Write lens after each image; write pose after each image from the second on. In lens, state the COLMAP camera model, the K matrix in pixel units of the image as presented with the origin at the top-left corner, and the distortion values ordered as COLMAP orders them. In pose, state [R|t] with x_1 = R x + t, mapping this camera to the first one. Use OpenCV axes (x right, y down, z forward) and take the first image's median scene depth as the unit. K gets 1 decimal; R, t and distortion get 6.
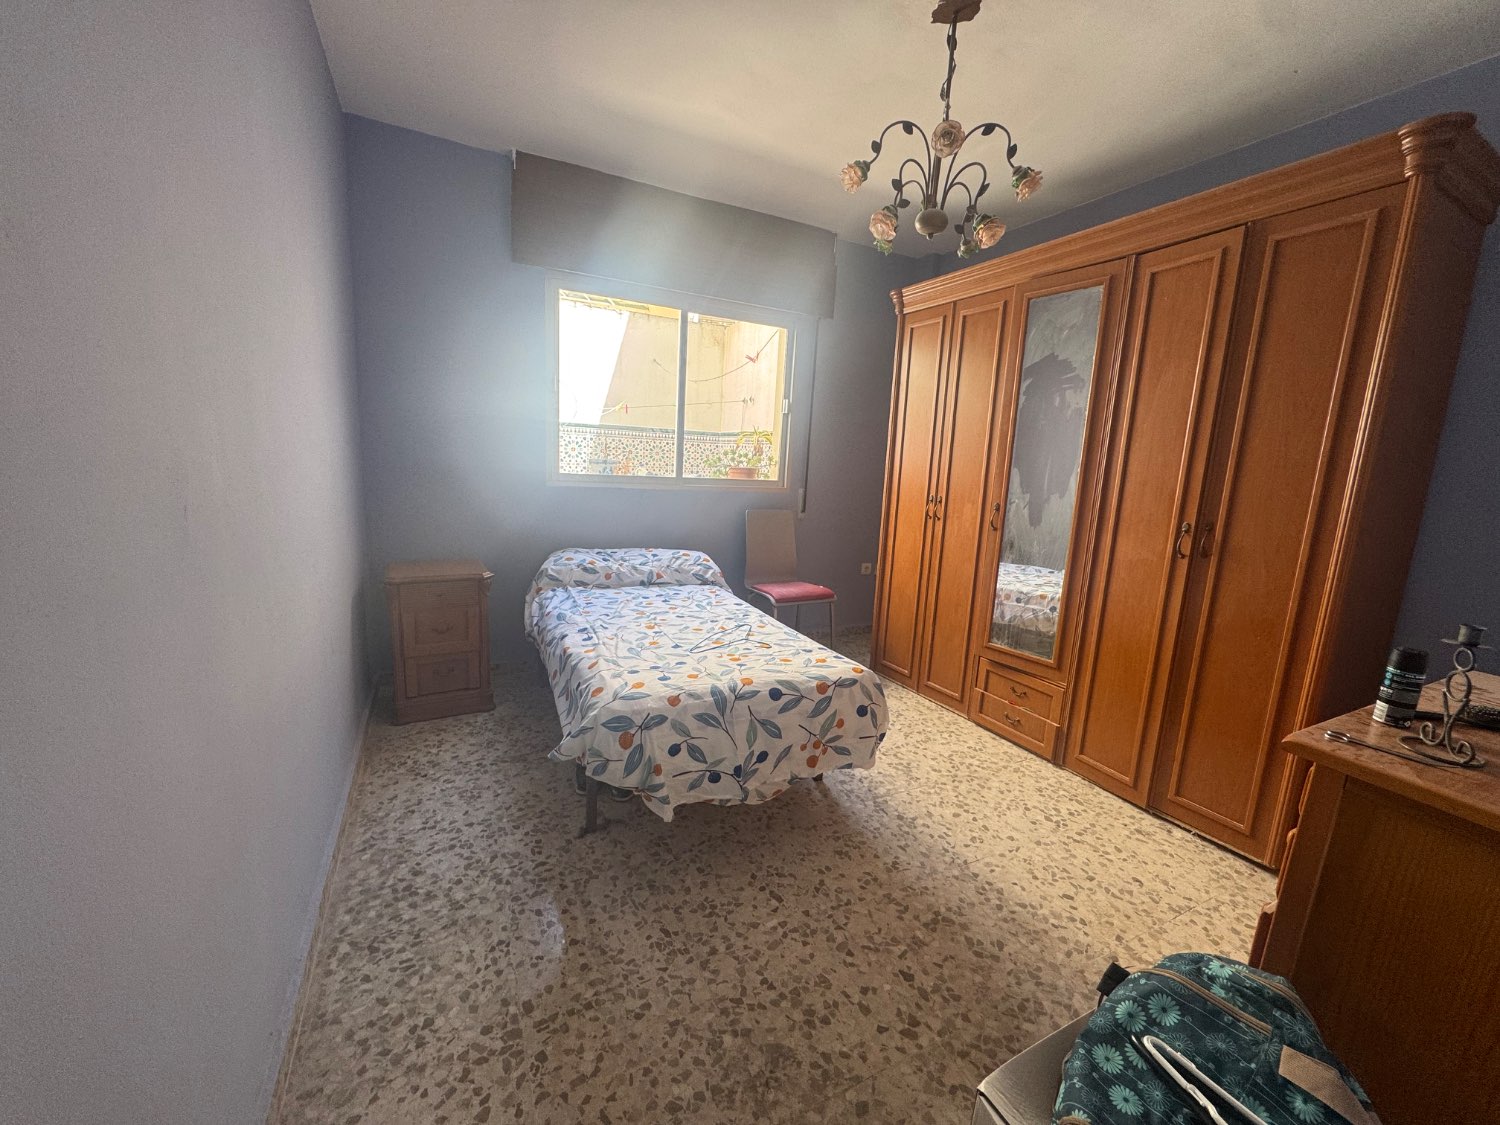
lens RADIAL K [[597.6, 0, 749.1], [0, 597.6, 561.0], [0, 0, 1]] dist [-0.004161, 0.000397]
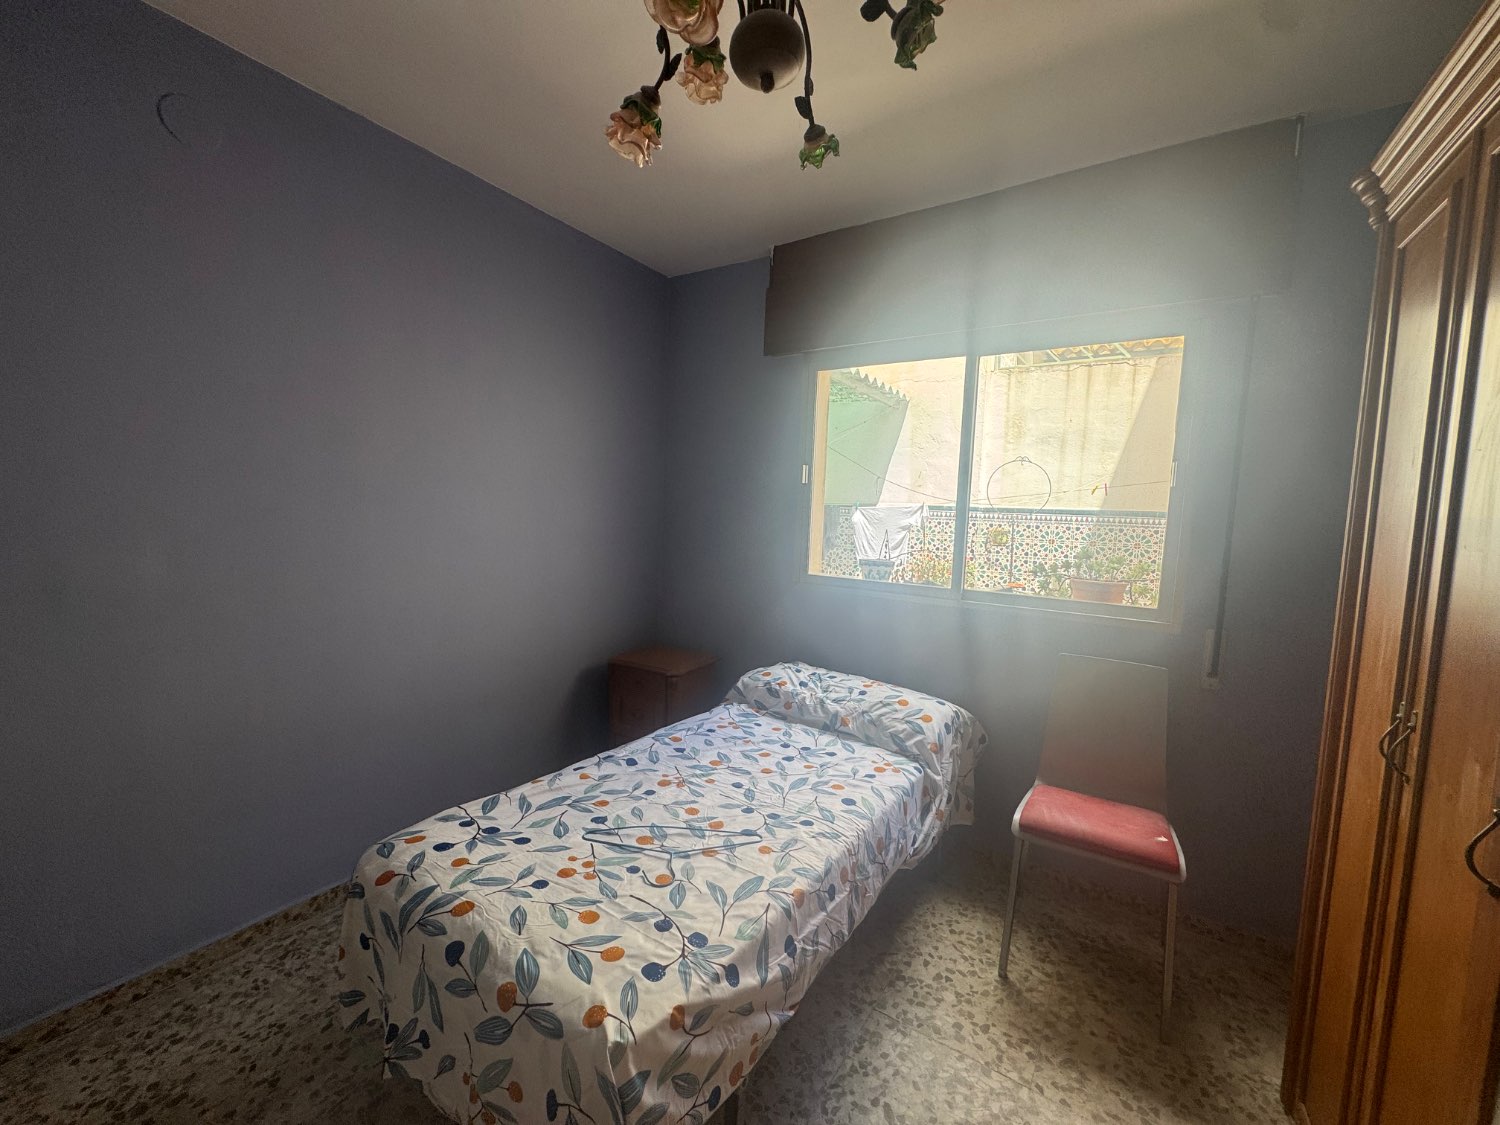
lens RADIAL K [[597.6, 0, 756.8], [0, 597.6, 560.7], [0, 0, 1]] dist [-0.004161, 0.000397]
pose [[0.493139, 0.038310, -0.869106, 0.686341], [-0.159839, 0.986012, -0.047231, -0.192129], [0.855140, 0.162209, 0.492365, 0.846775]]
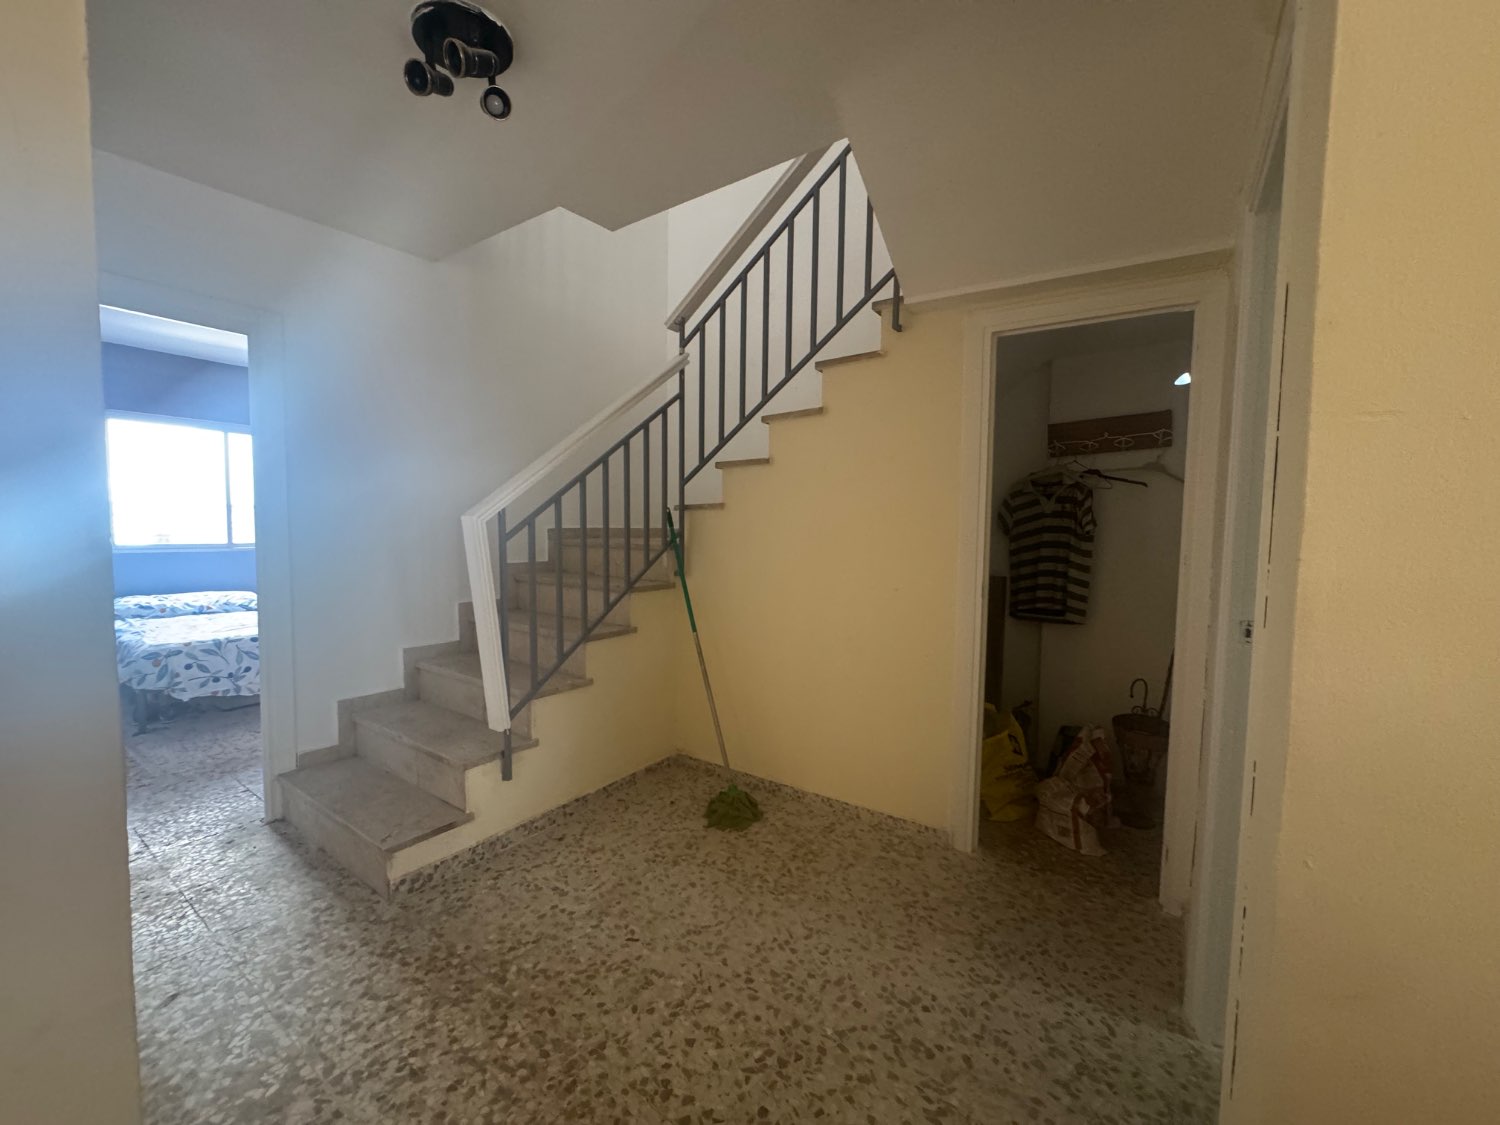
lens RADIAL K [[597.6, 0, 745.8], [0, 597.6, 567.1], [0, 0, 1]] dist [-0.004161, 0.000397]
pose [[0.881095, -0.072474, 0.467353, 0.569723], [0.115209, 0.991311, -0.063476, 0.285360], [-0.458692, 0.109772, 0.881789, -1.571178]]
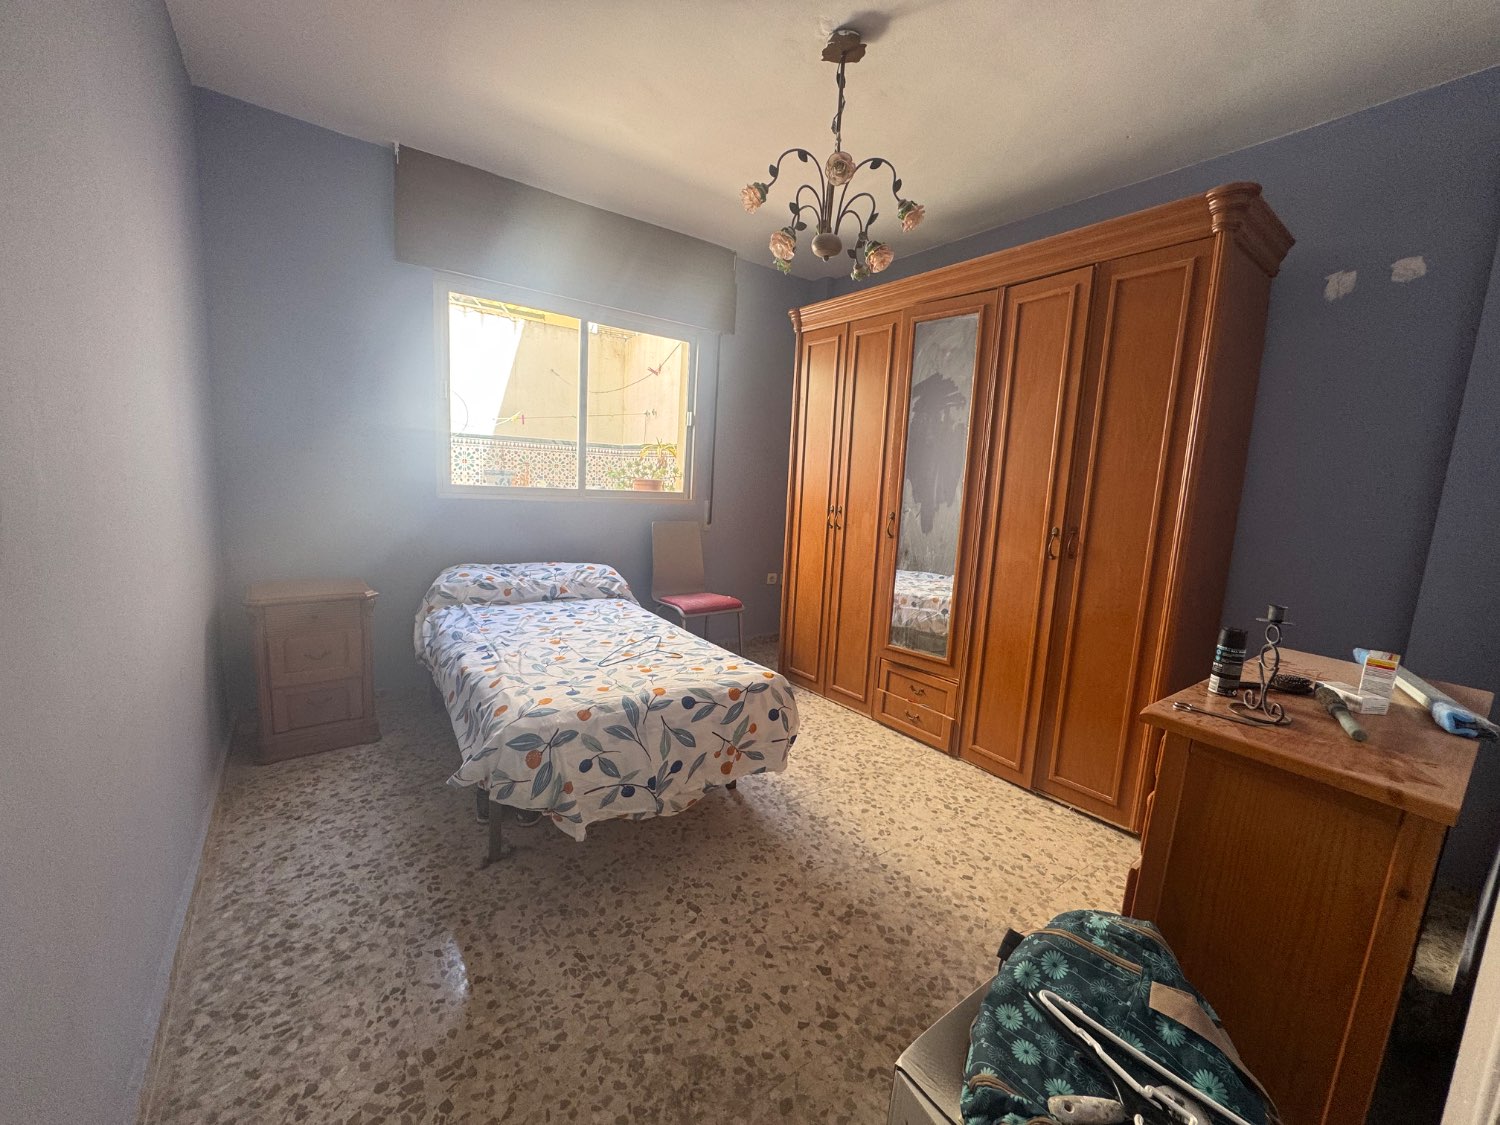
lens RADIAL K [[597.6, 0, 749.3], [0, 597.6, 561.1], [0, 0, 1]] dist [-0.004161, 0.000397]
pose [[0.987018, -0.020136, 0.159341, -0.009213], [0.024017, 0.999459, -0.022471, 0.010778], [-0.158802, 0.026007, 0.986968, -0.006945]]
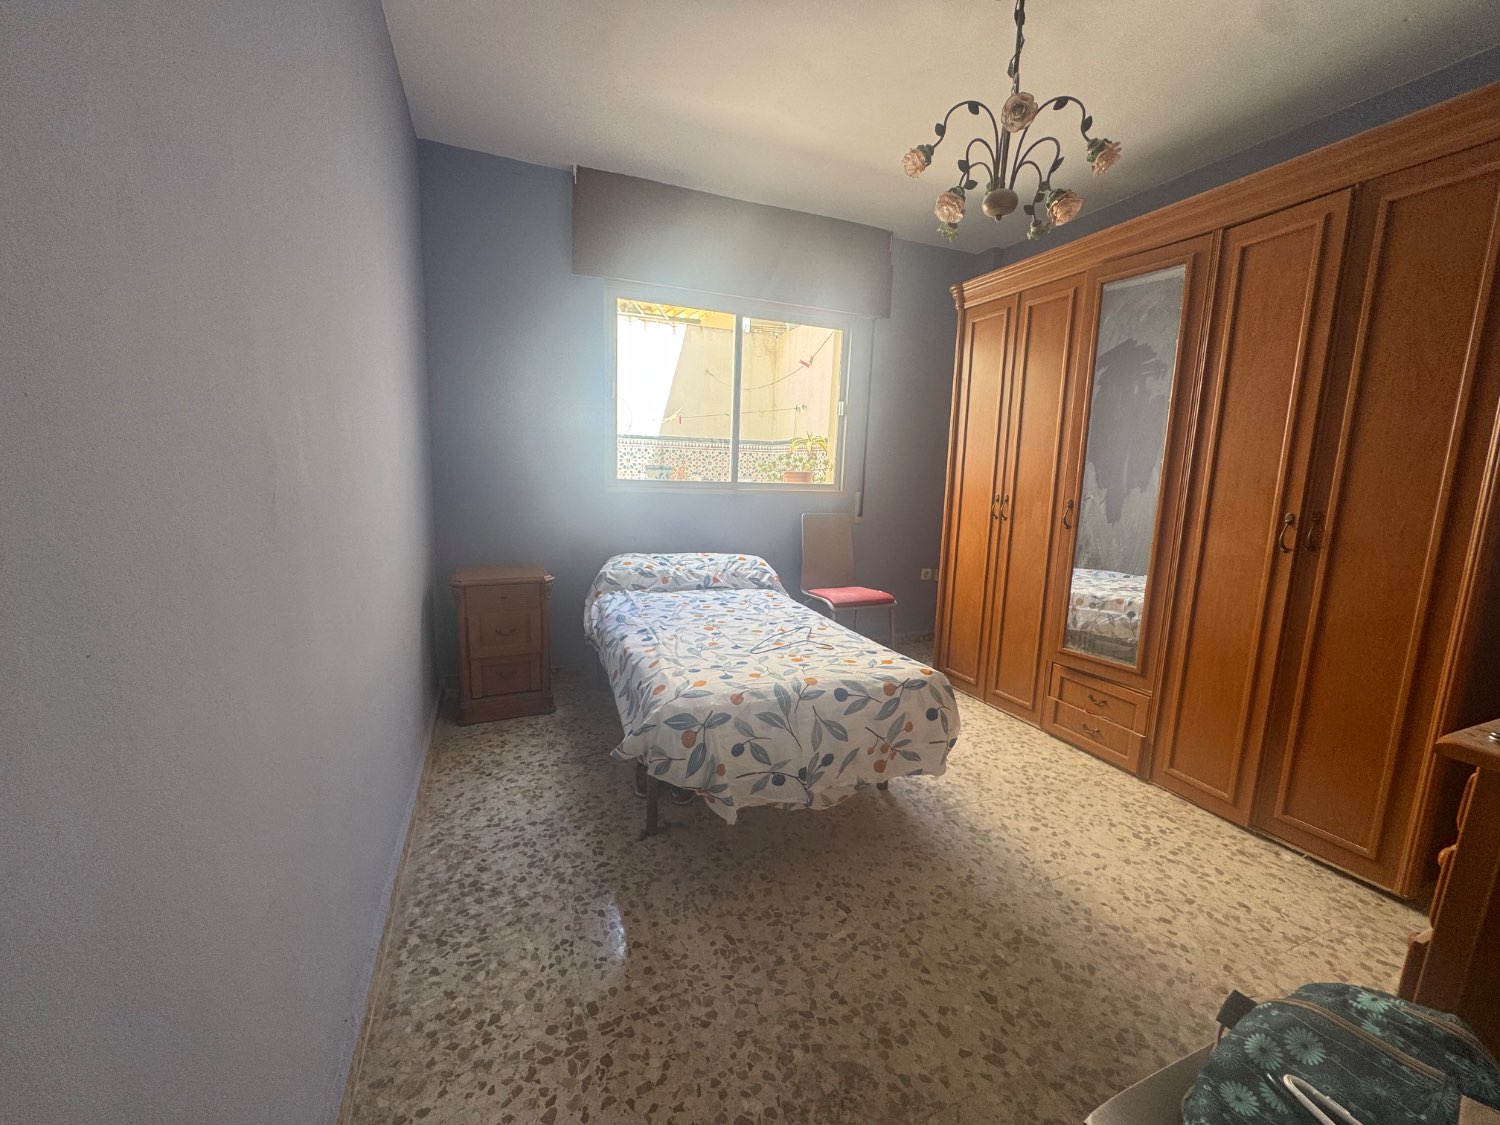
lens RADIAL K [[597.6, 0, 749.1], [0, 597.6, 562.2], [0, 0, 1]] dist [-0.004161, 0.000397]
pose [[0.996547, -0.006984, -0.082733, -0.020819], [0.005210, 0.999752, -0.021642, 0.028004], [0.082863, 0.021137, 0.996337, 0.022488]]
